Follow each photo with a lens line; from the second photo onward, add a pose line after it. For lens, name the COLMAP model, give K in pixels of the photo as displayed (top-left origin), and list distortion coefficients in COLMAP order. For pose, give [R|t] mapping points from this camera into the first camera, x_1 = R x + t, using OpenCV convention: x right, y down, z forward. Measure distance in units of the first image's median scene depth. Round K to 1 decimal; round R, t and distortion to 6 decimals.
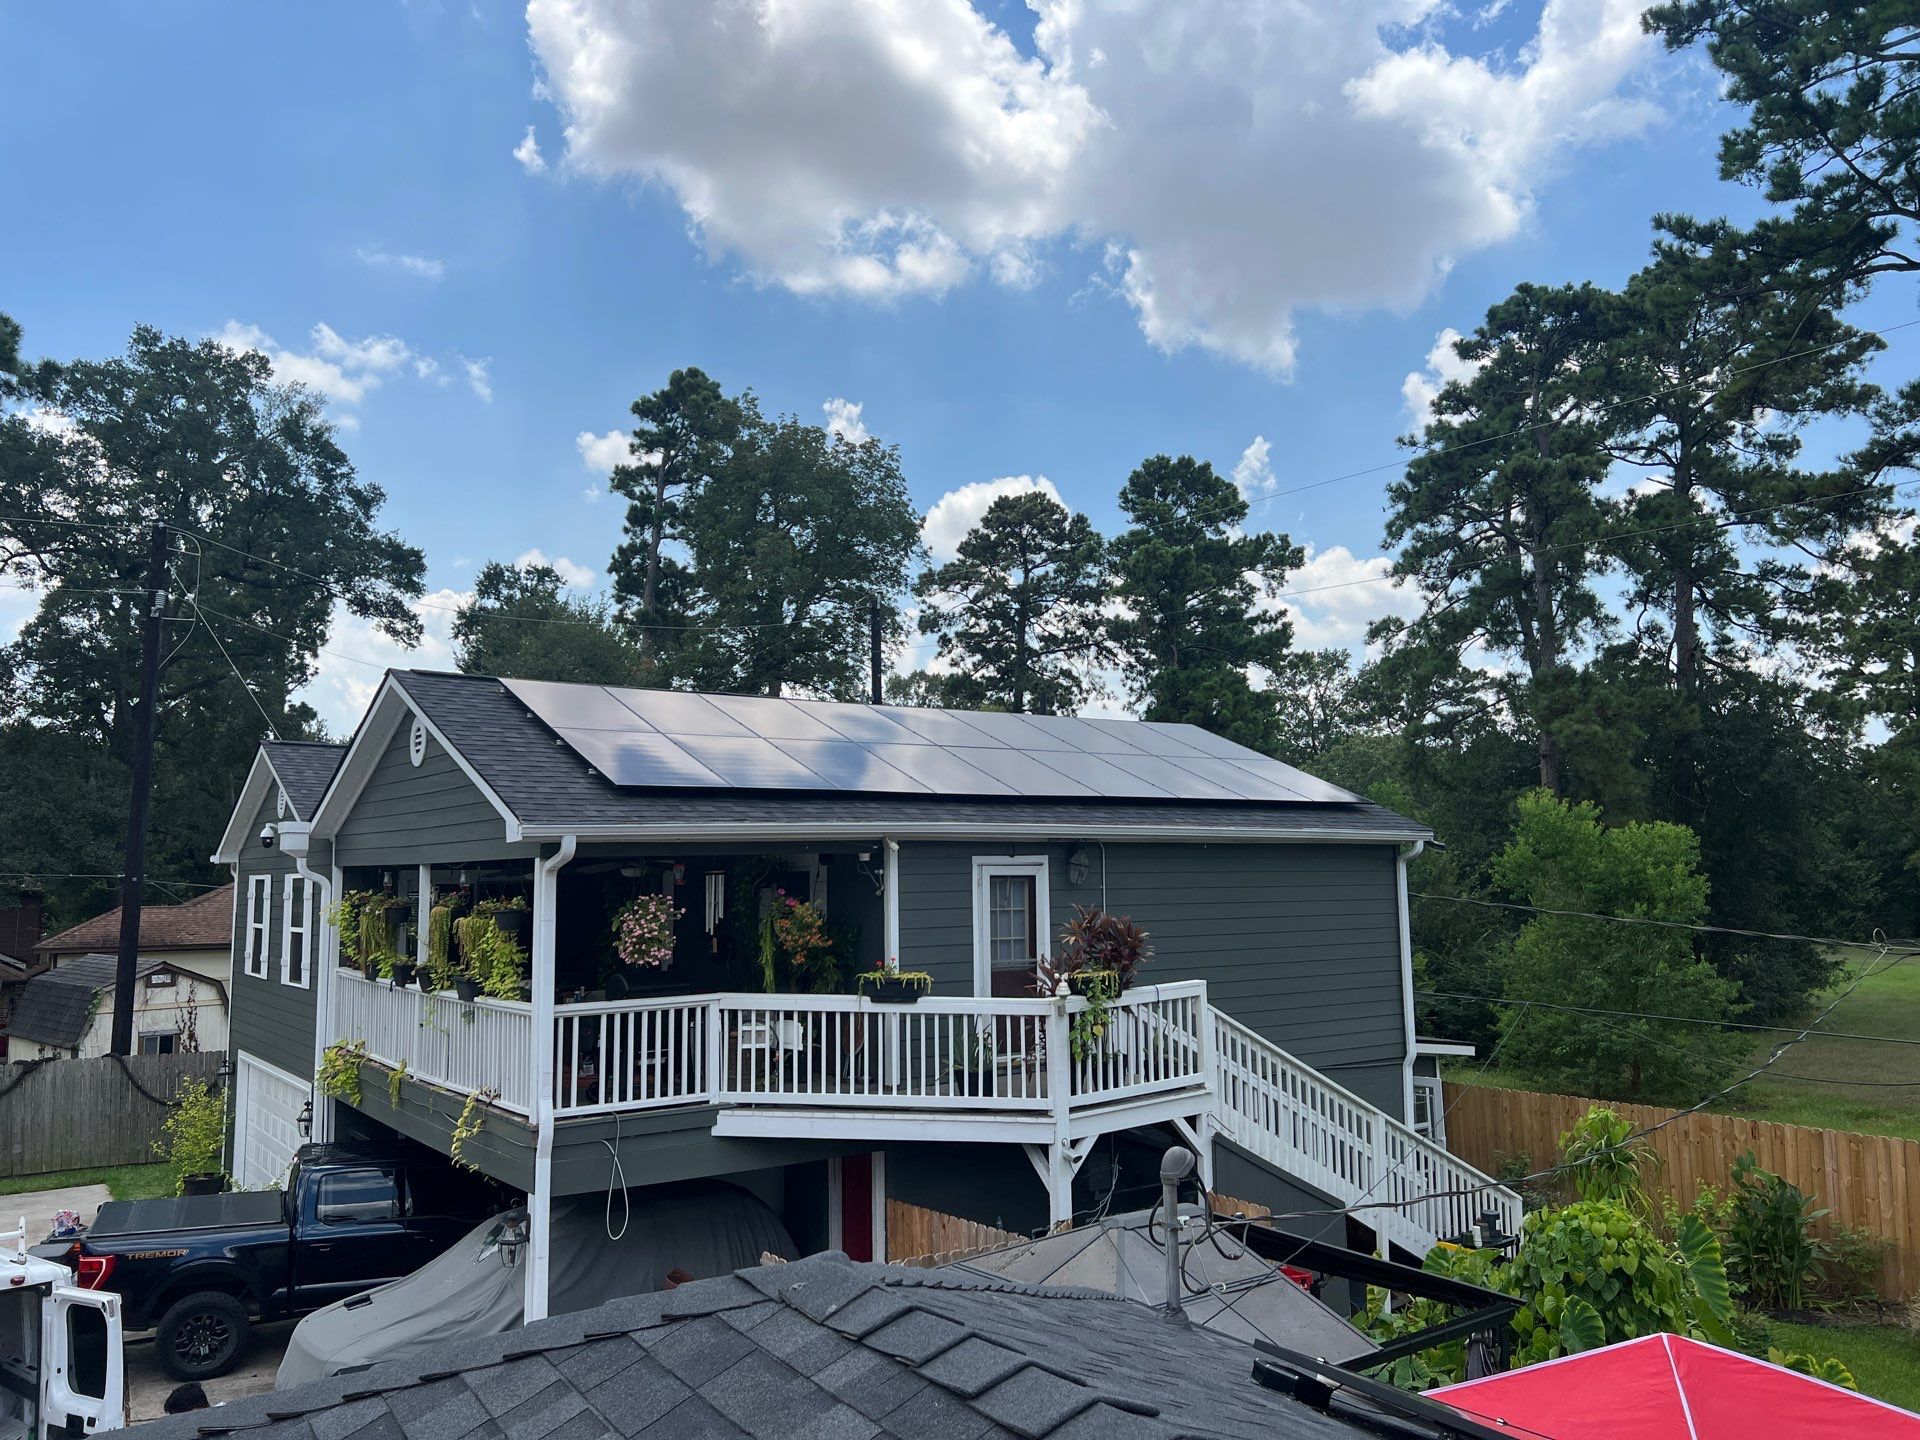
lens RADIAL K [[1445.8, 0, 953.3], [0, 1445.8, 728.3], [0, 0, 1]] dist [0.028660, -0.019654]
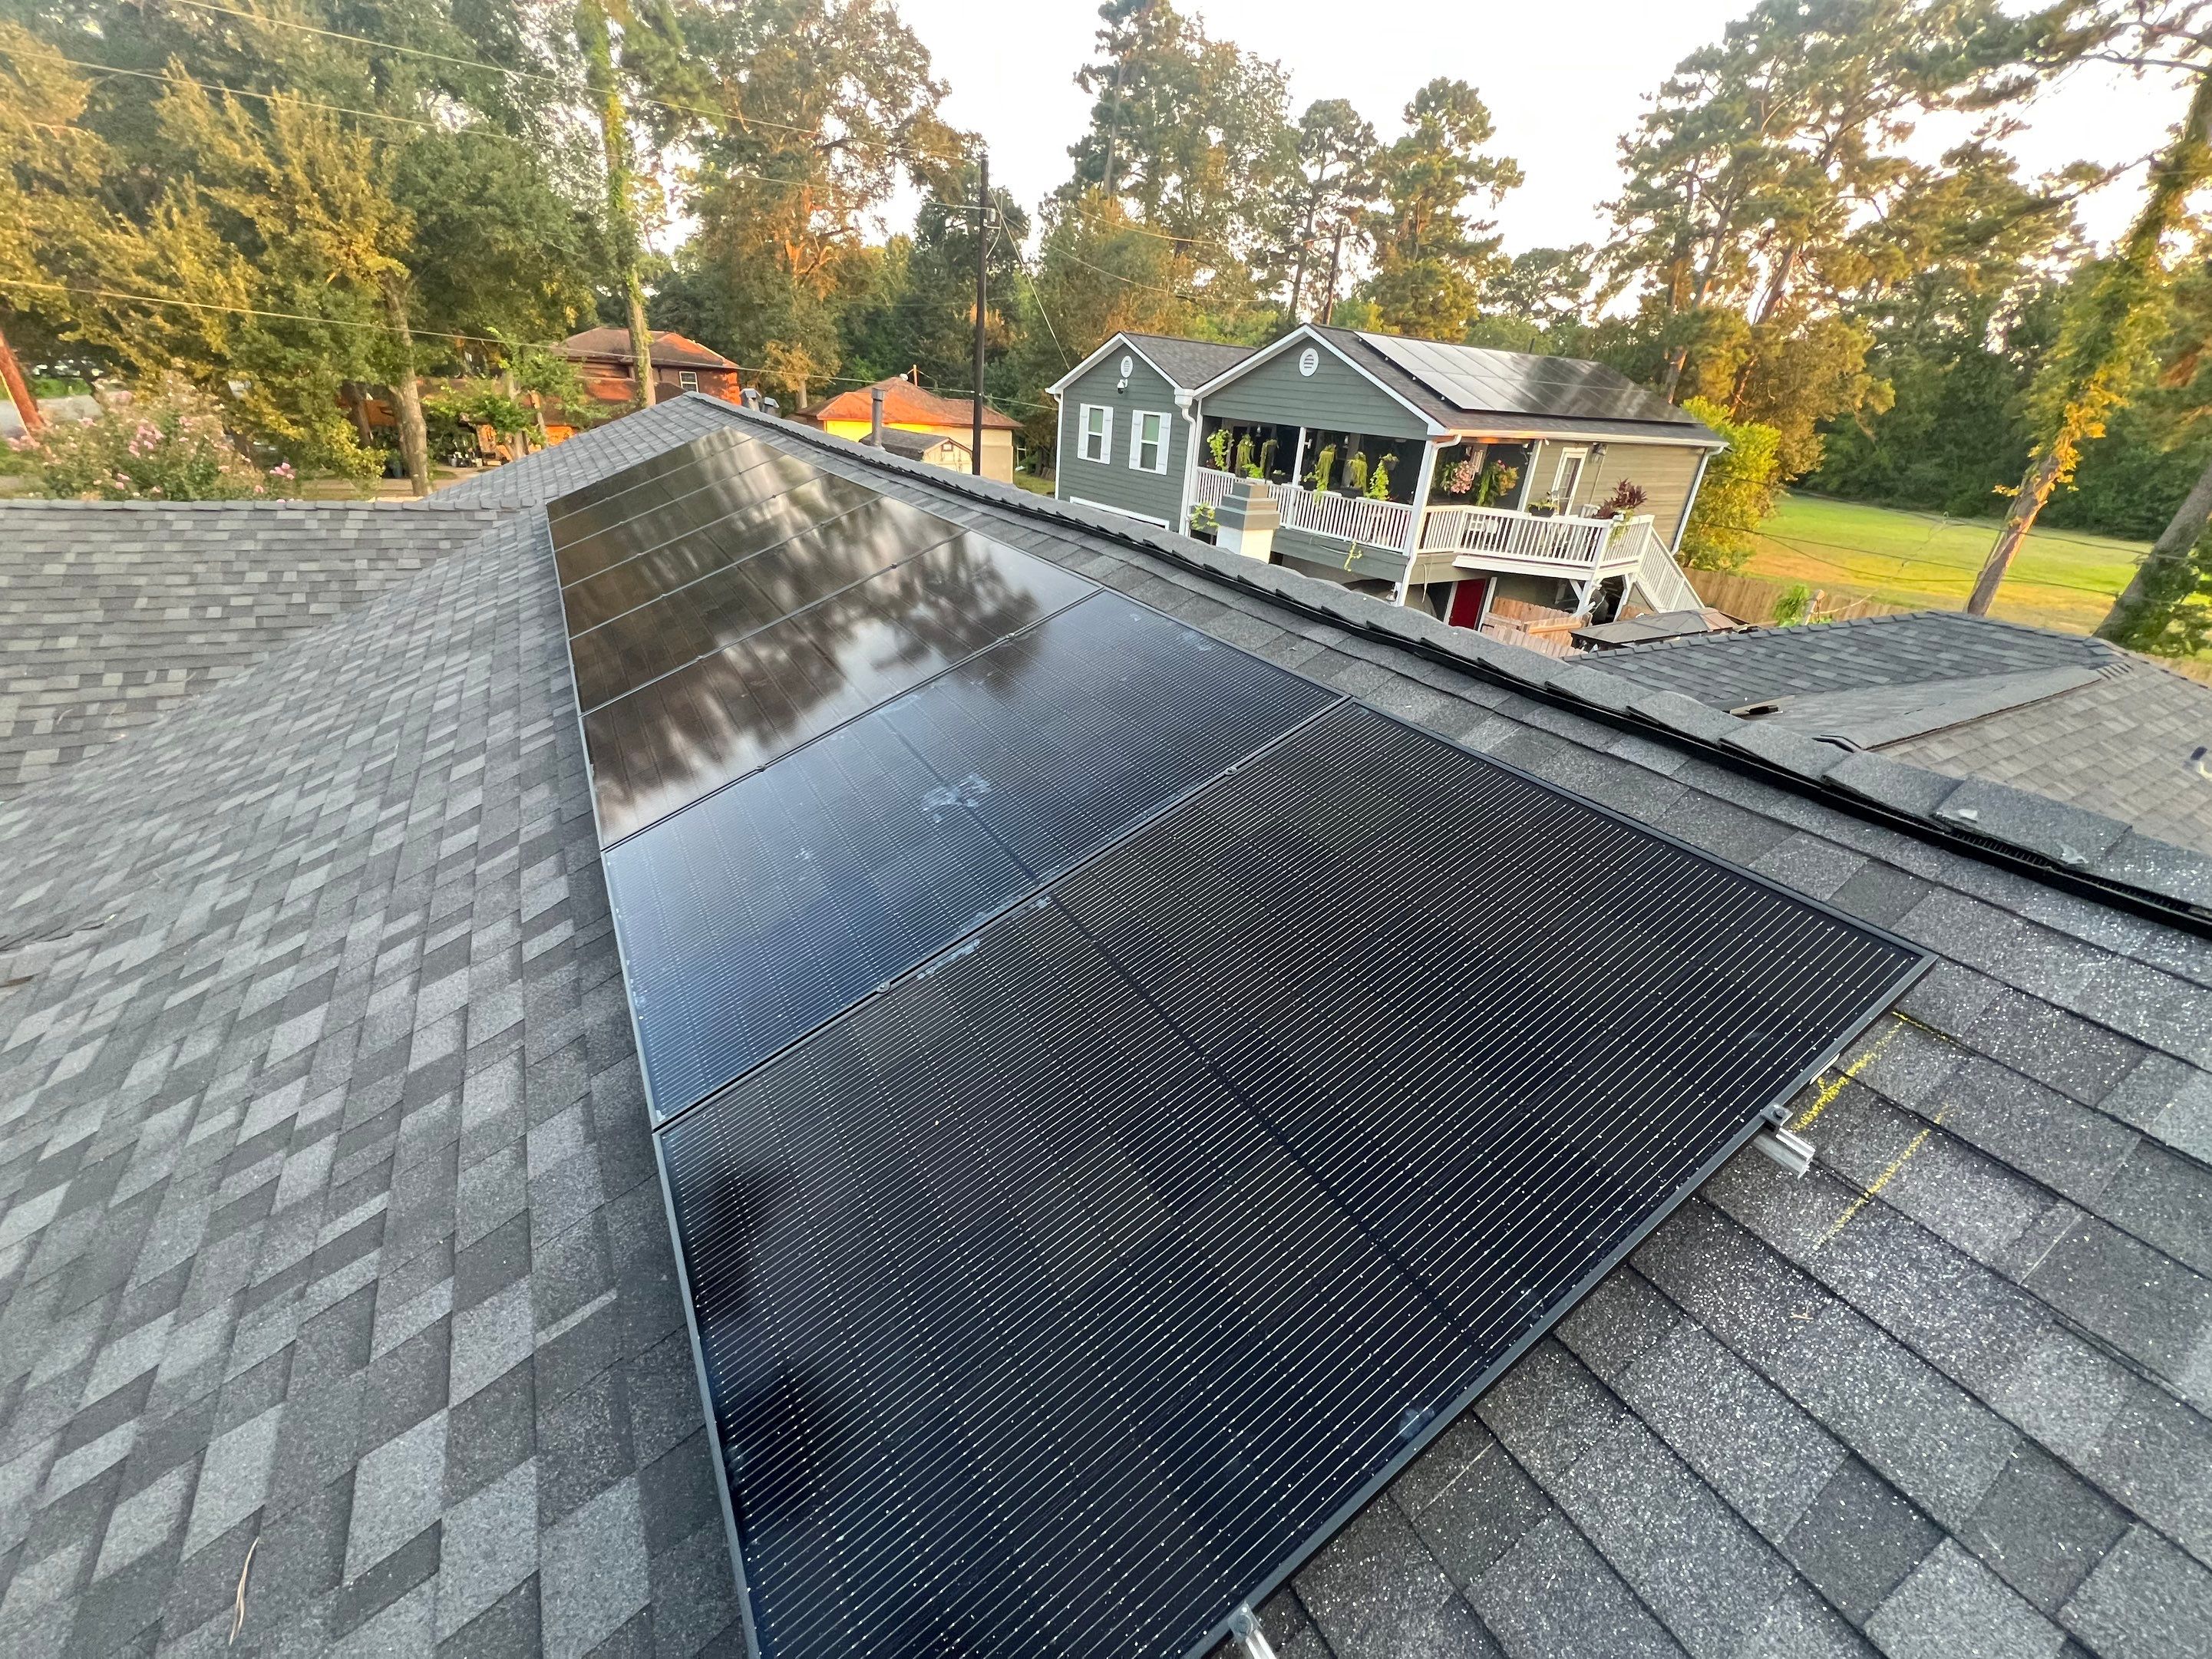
lens RADIAL K [[882.7, 0, 1108.2], [0, 882.7, 834.1], [0, 0, 1]] dist [-0.006019, 0.001050]
pose [[0.996859, 0.076333, 0.021086, -0.195098], [-0.075425, 0.834031, 0.546538, -0.029742], [0.024132, -0.546412, 0.837169, -0.136223]]
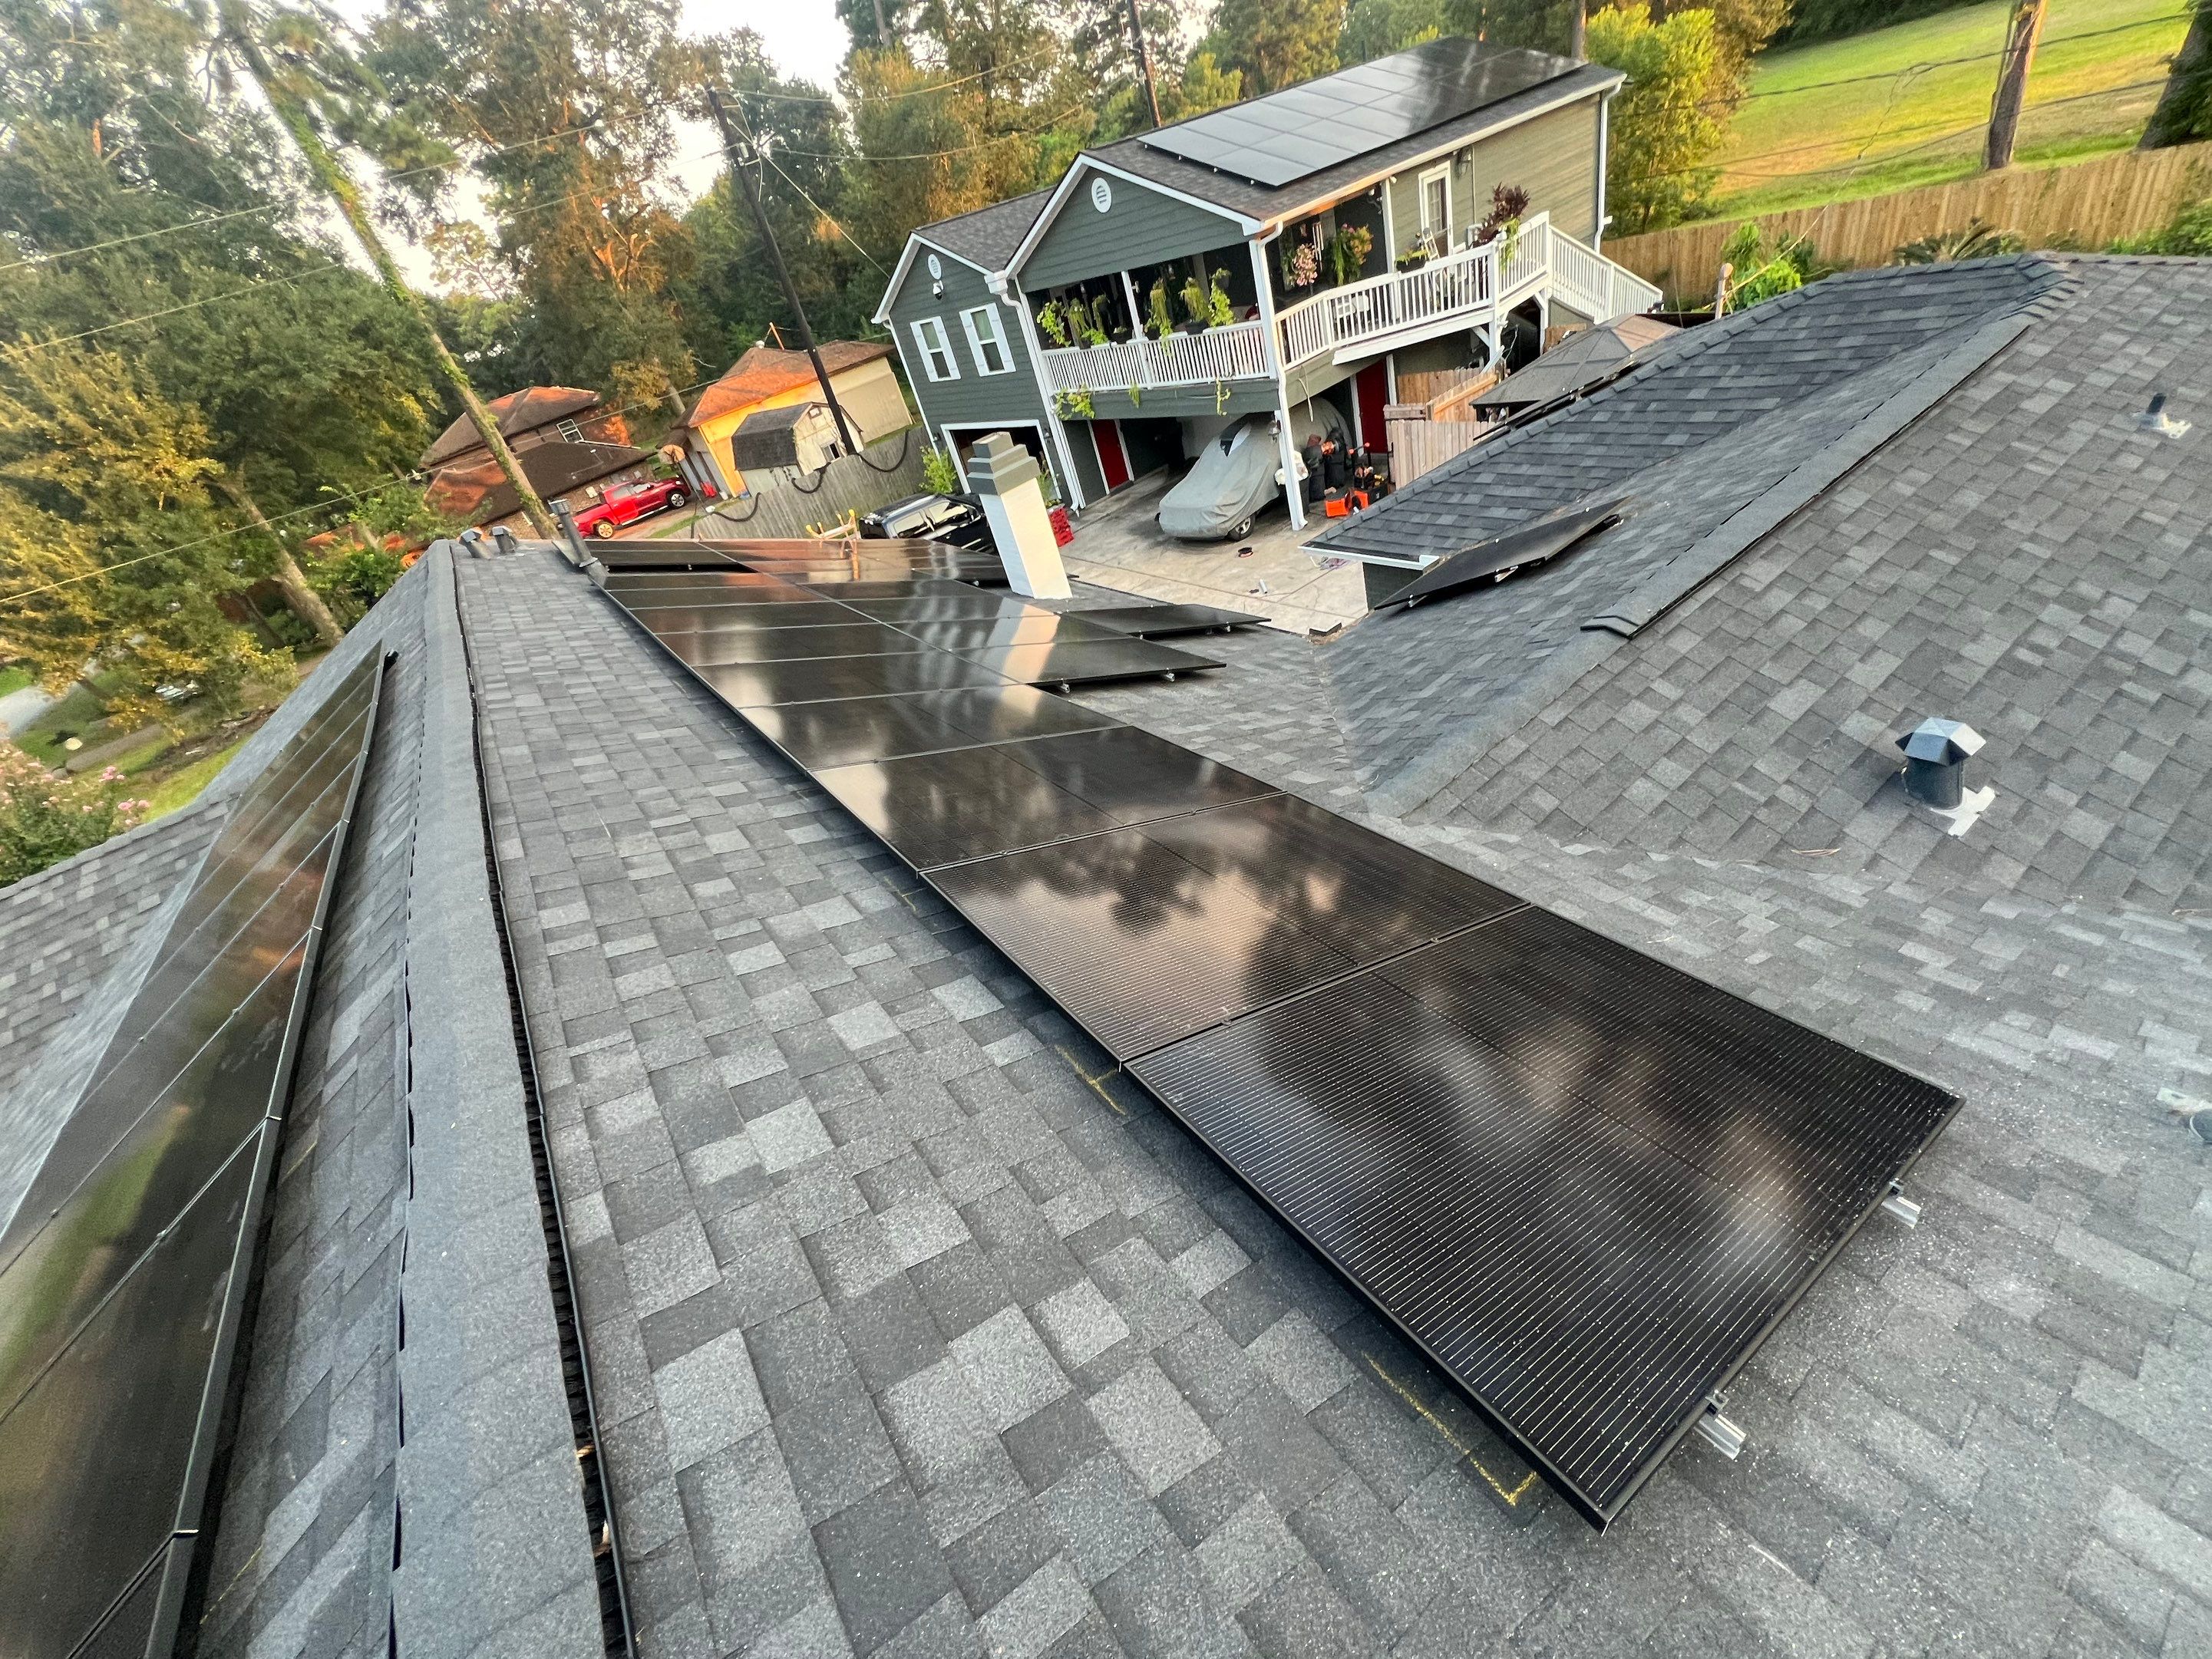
lens RADIAL K [[882.7, 0, 1107.3], [0, 882.7, 835.5], [0, 0, 1]] dist [-0.006019, 0.001050]
pose [[0.963016, -0.255399, -0.085854, -0.145702], [0.248270, 0.717278, 0.651056, -0.040682], [-0.104698, -0.648292, 0.754159, -0.108221]]
